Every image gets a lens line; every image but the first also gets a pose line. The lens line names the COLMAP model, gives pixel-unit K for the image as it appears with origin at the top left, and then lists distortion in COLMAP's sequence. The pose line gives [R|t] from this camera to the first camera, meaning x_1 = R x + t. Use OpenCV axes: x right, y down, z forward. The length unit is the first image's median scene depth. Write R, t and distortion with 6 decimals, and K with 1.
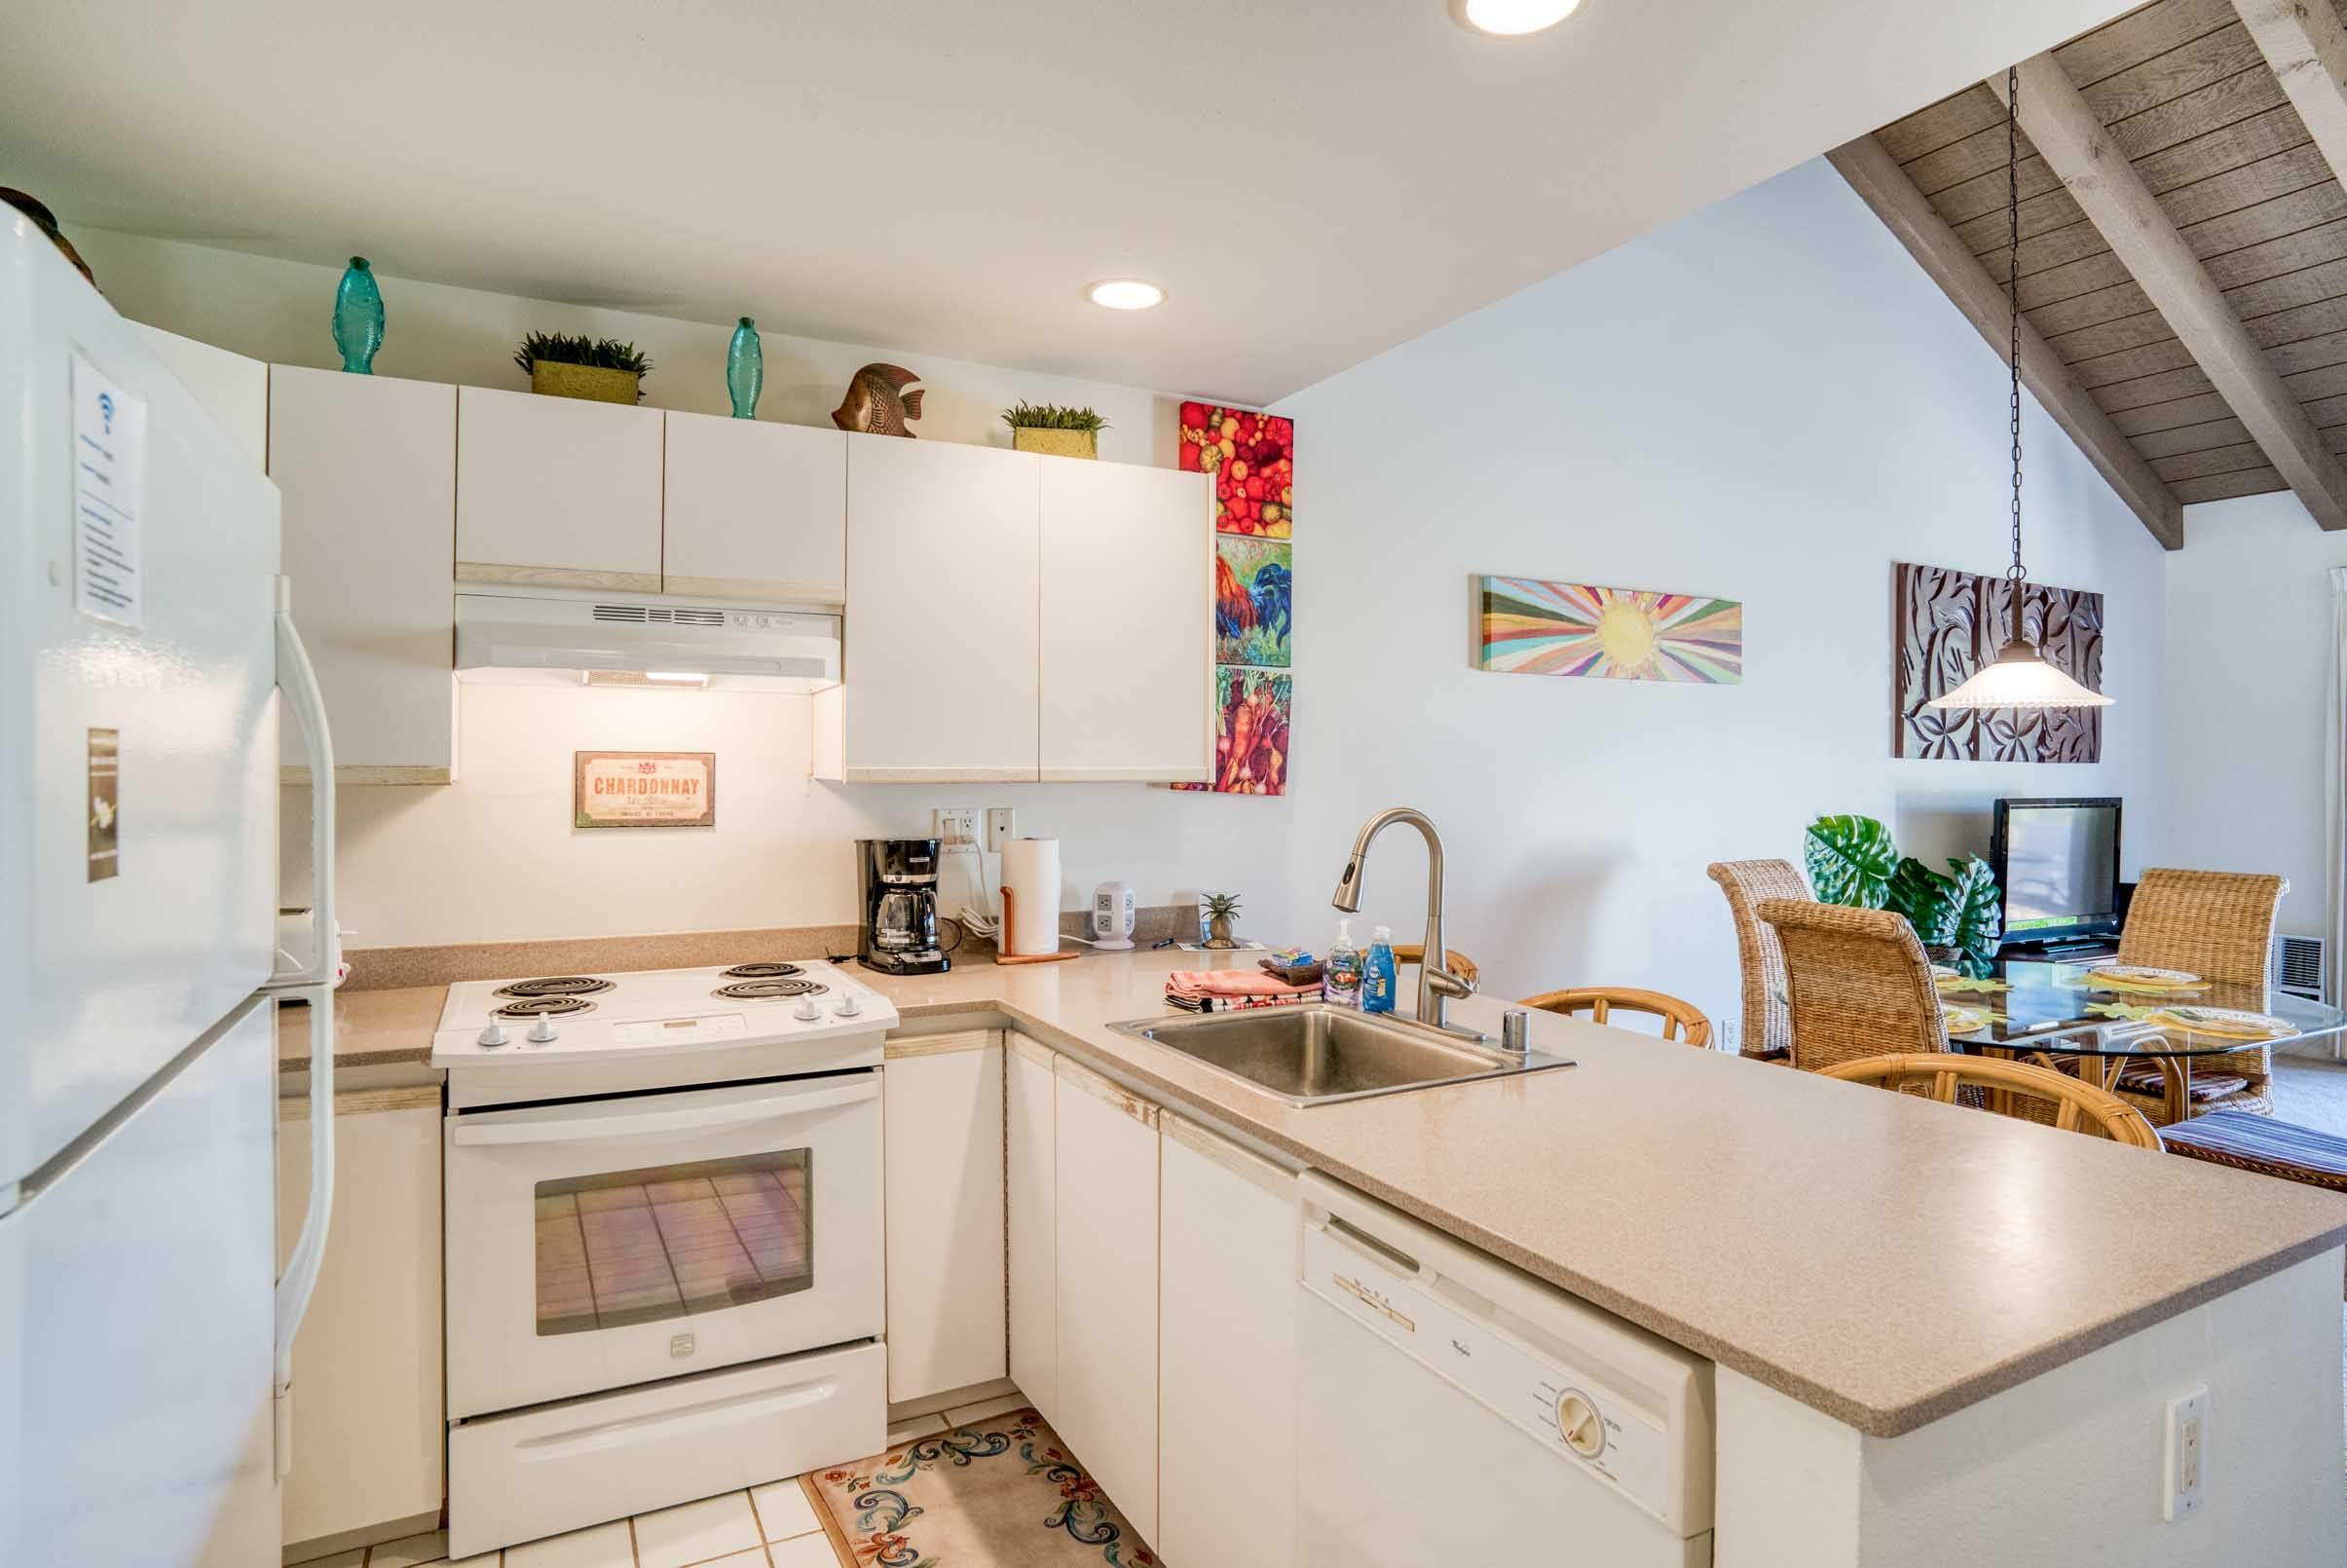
lens RADIAL K [[1236.6, 0, 1204.4], [0, 1236.6, 741.1], [0, 0, 1]] dist [-0.062201, 0.028852]
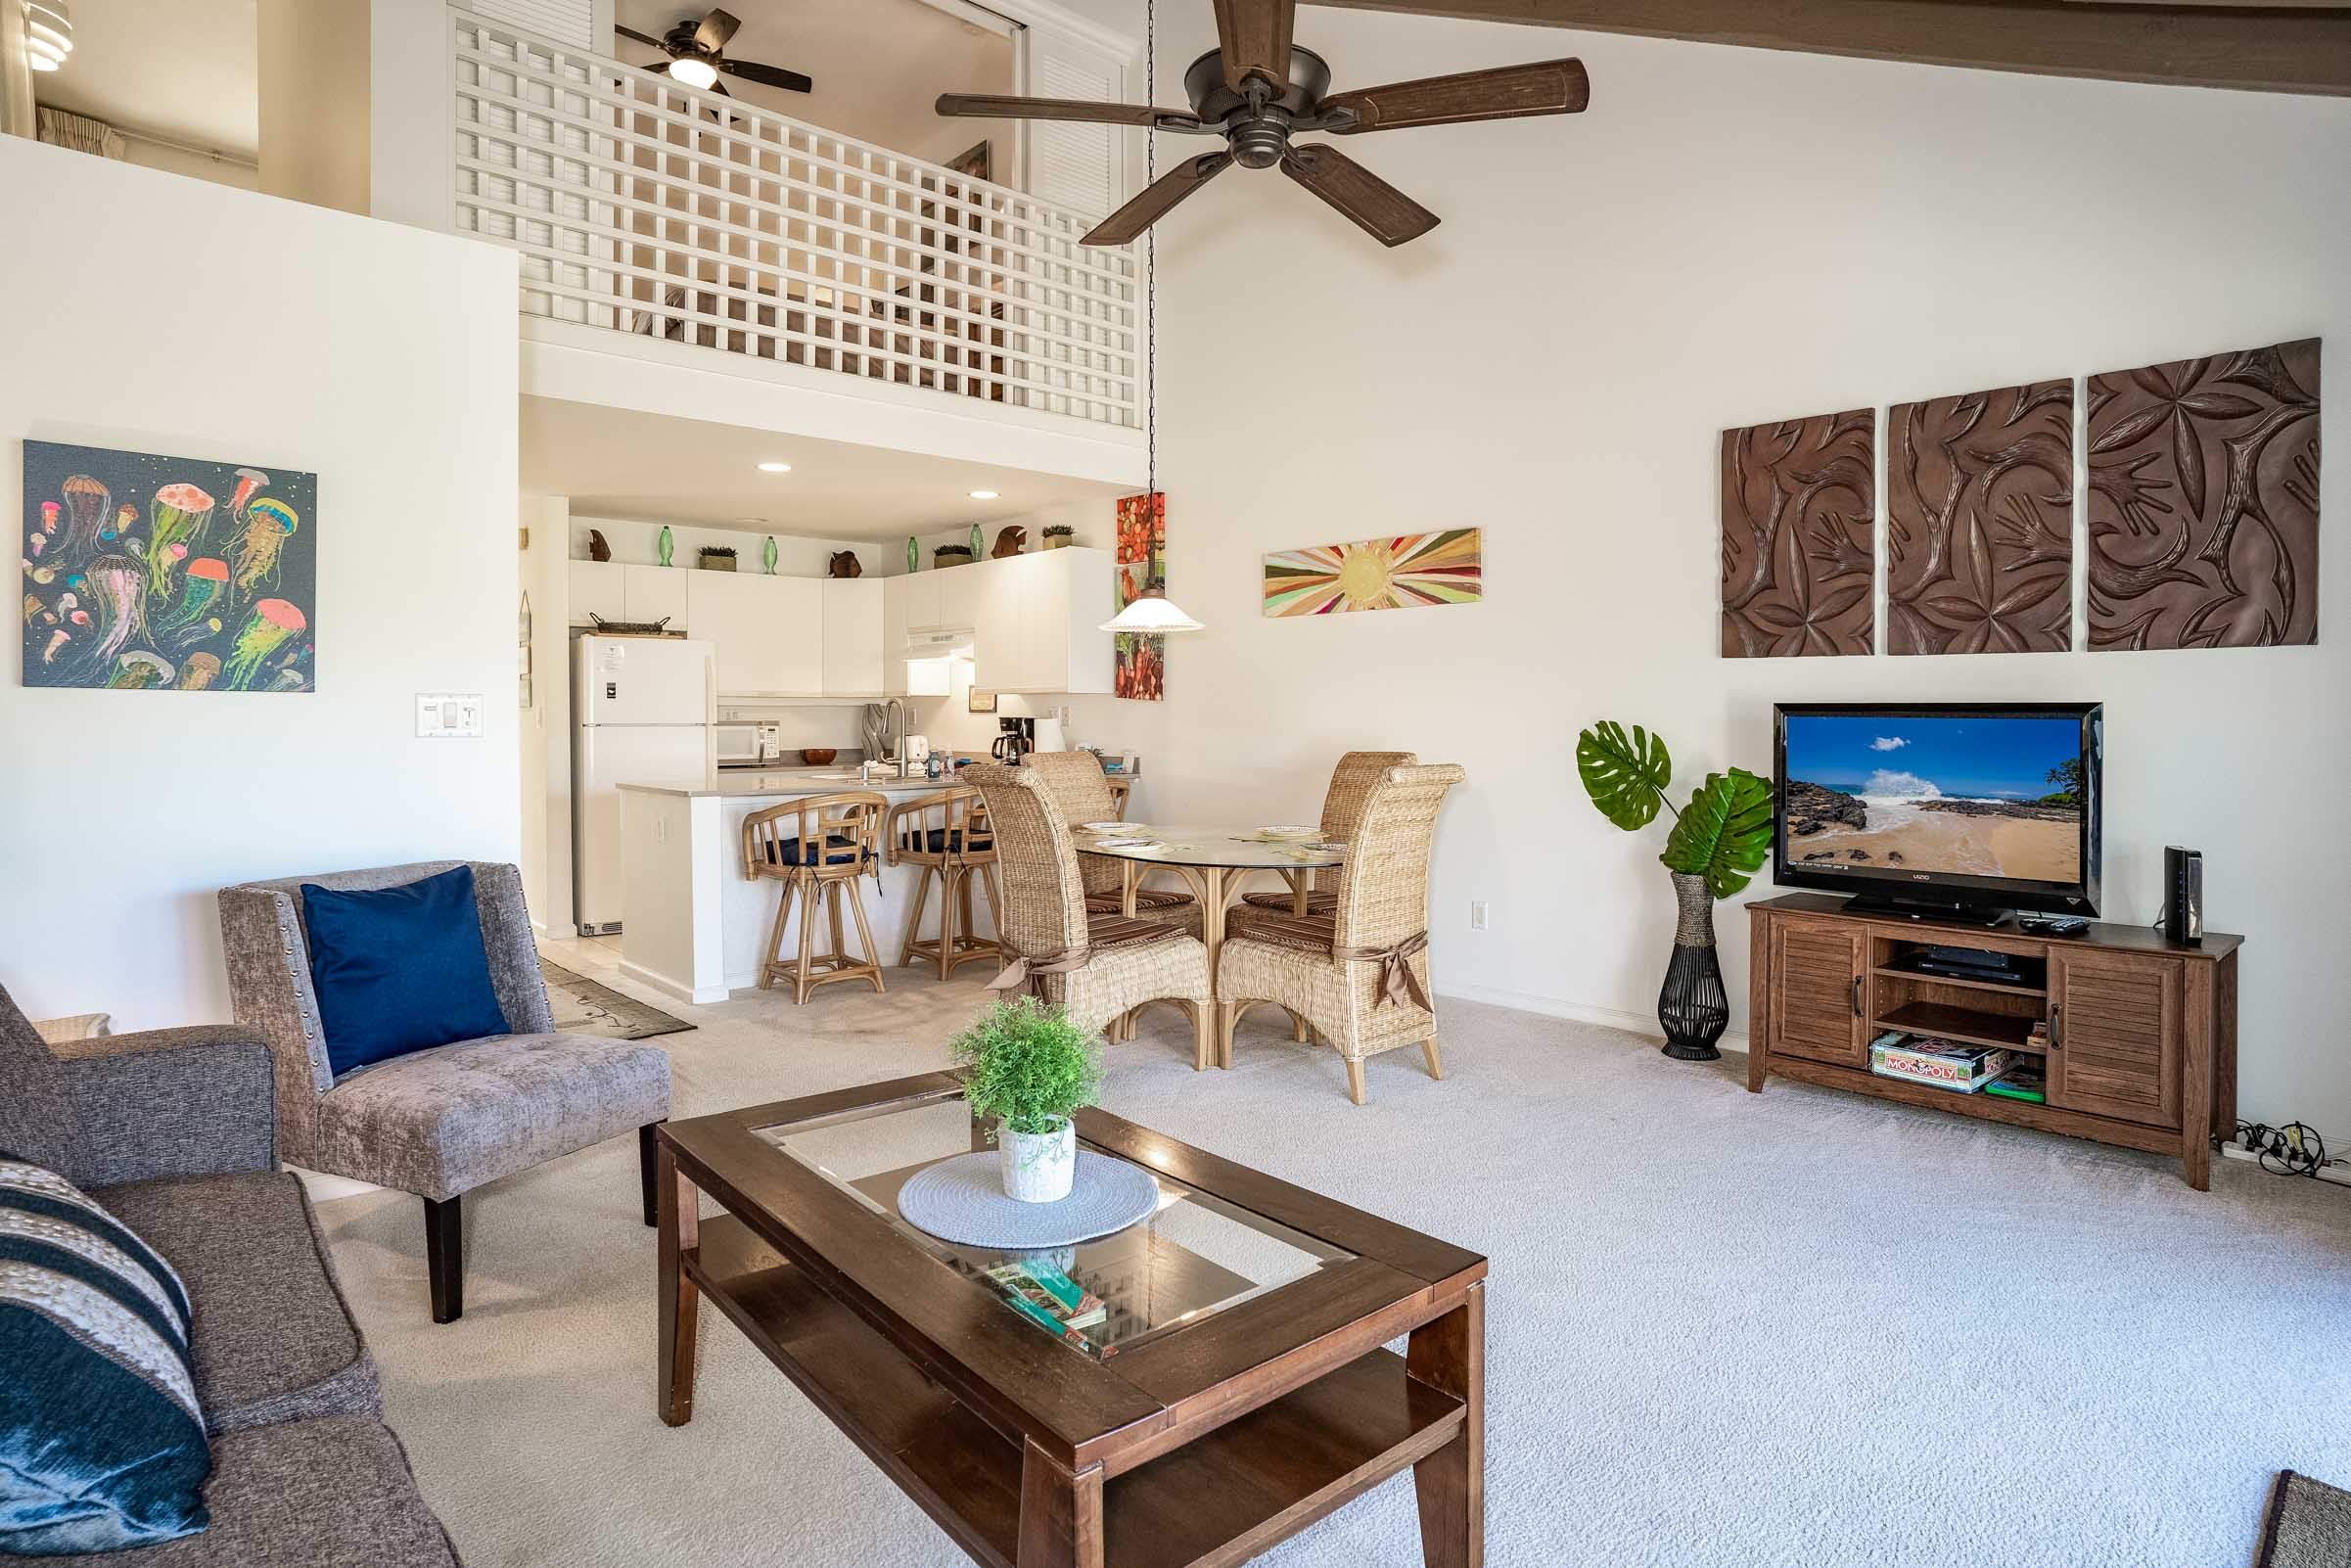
lens RADIAL K [[1238.6, 0, 1129.5], [0, 1238.6, 734.6], [0, 0, 1]] dist [-0.062201, 0.028852]
pose [[0.217657, 0.009962, -0.975975, 1.696683], [0.014488, 0.999805, 0.013436, 0.063074], [0.975918, -0.017065, 0.217470, 0.519651]]
